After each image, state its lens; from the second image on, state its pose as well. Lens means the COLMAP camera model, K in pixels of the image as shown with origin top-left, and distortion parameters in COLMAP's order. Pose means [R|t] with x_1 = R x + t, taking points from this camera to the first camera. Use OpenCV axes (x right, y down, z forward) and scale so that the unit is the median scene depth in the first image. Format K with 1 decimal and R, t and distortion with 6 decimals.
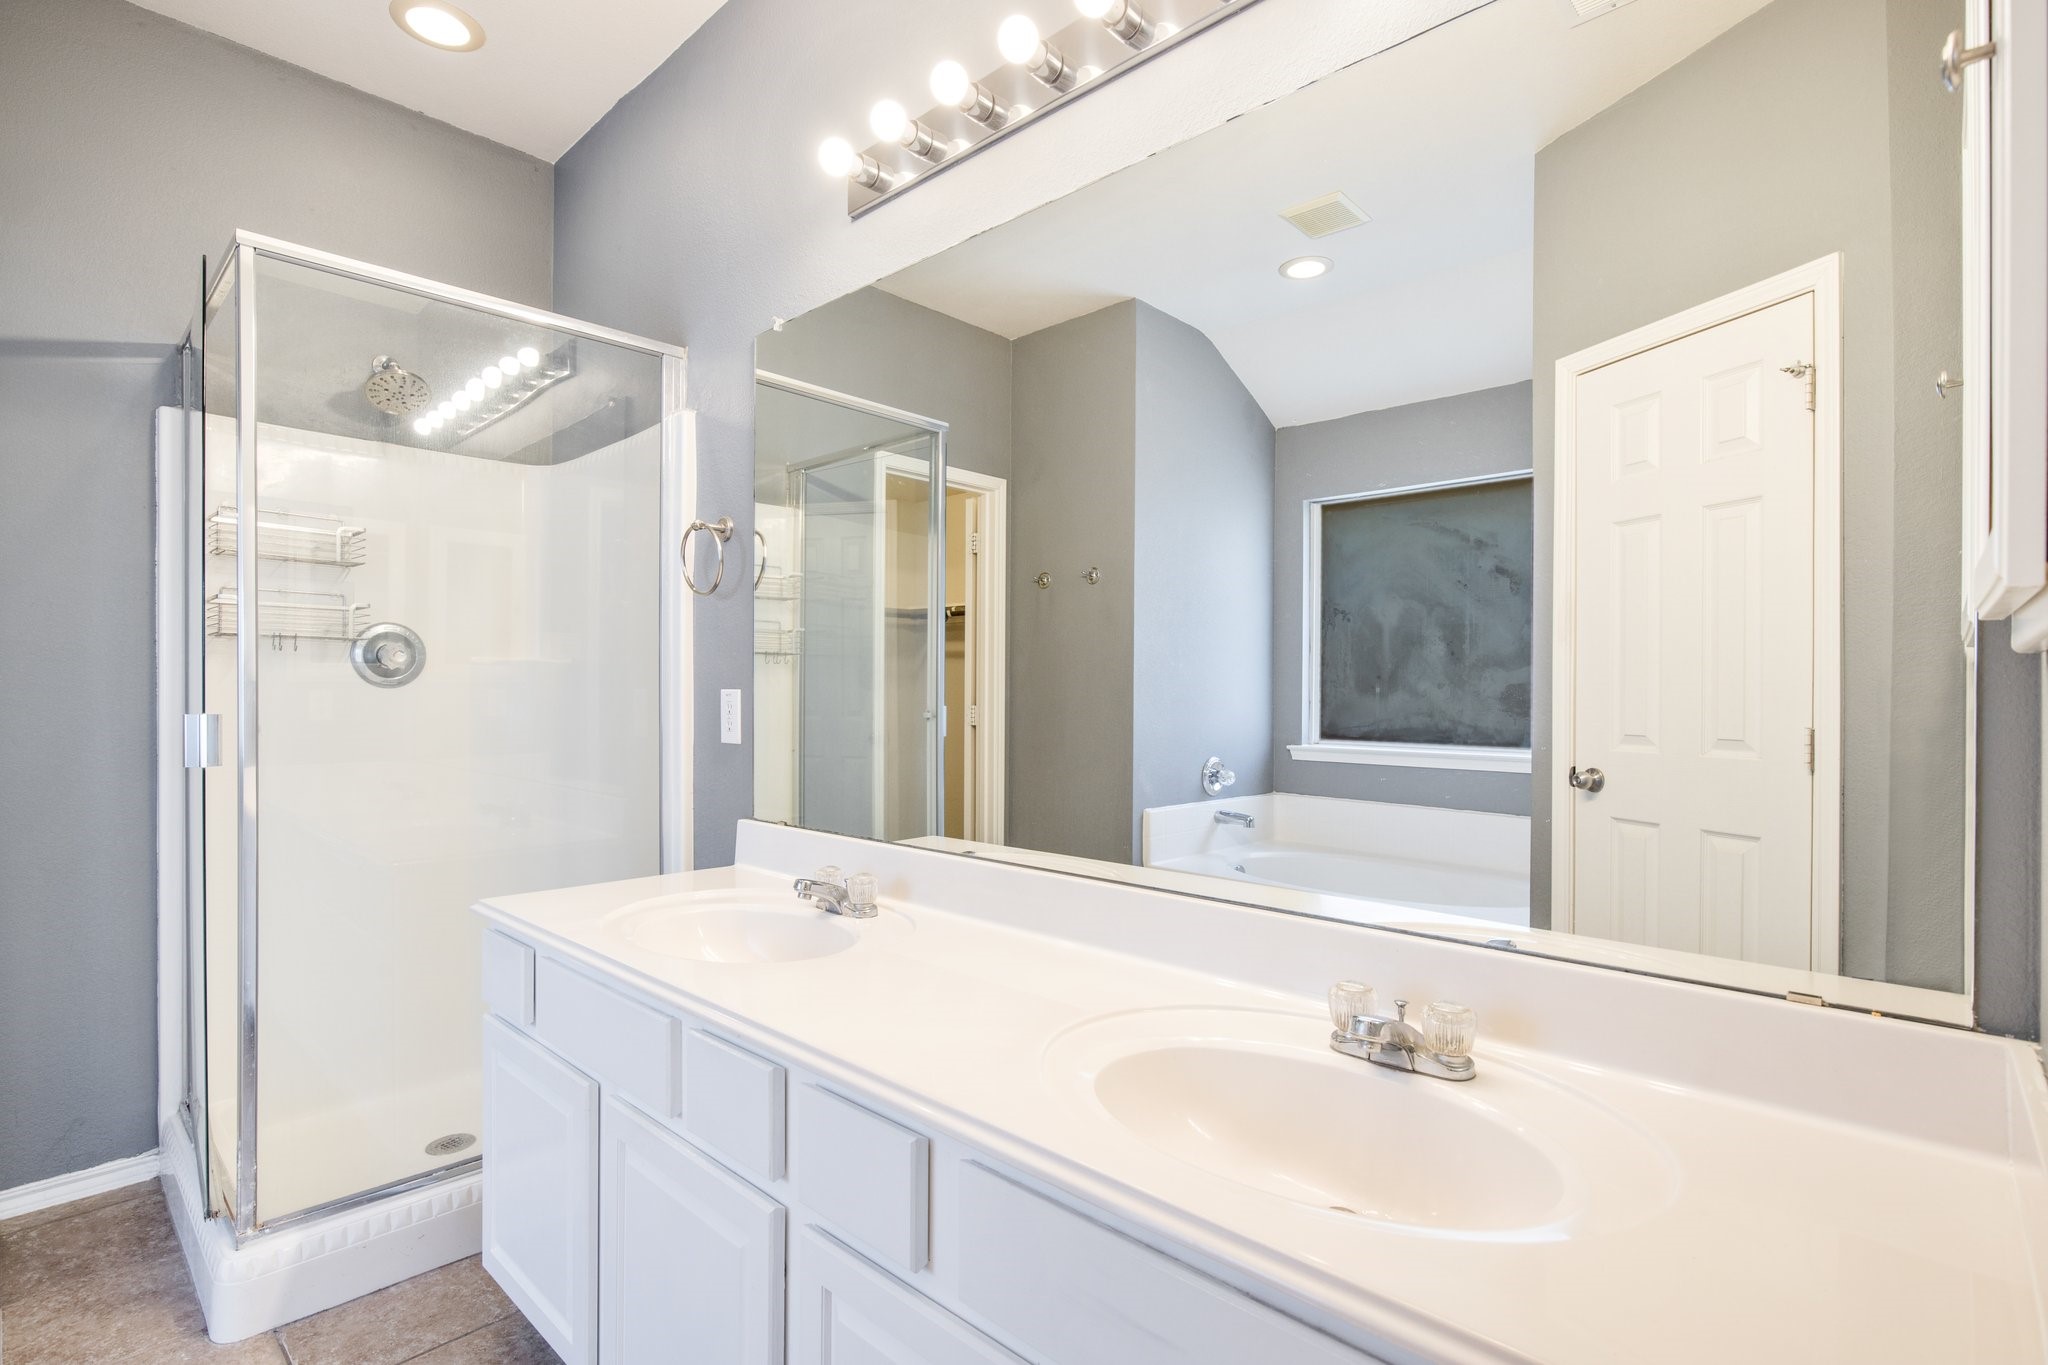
lens RADIAL K [[971.5, 0, 1028.1], [0, 971.5, 701.3], [0, 0, 1]] dist [-0.003238, -0.000016]
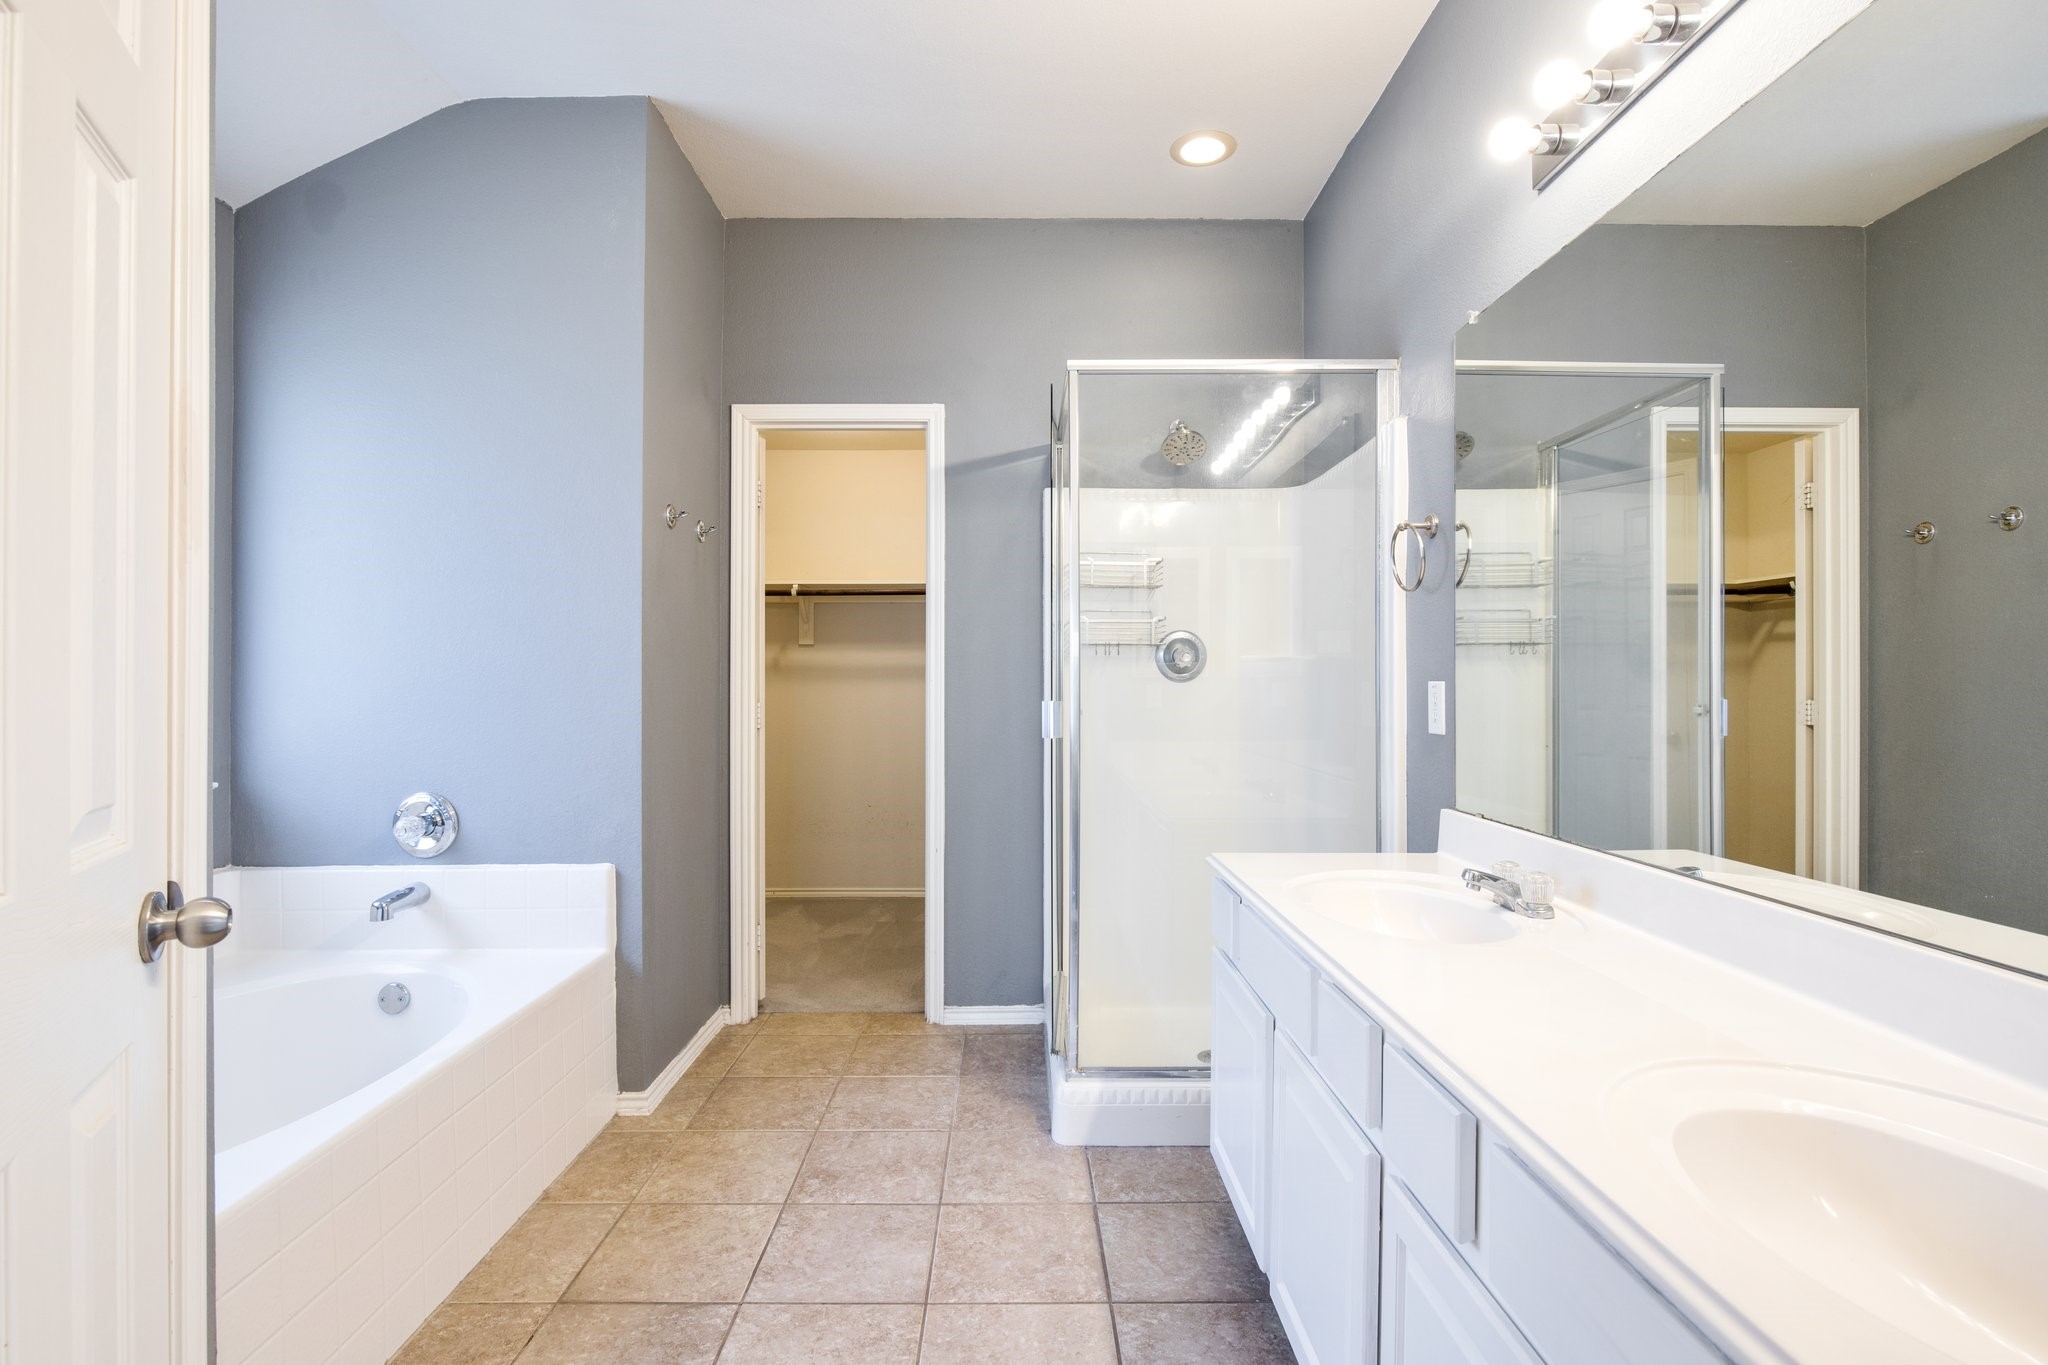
lens RADIAL K [[981.2, 0, 1024.0], [0, 981.2, 682.5], [0, 0, 1]] dist [-0.001991, 0.000089]
pose [[0.688529, -0.006702, -0.725177, 0.139081], [-0.002883, 0.999924, -0.011978, 0.002494], [0.725203, 0.010338, 0.688458, -0.026764]]
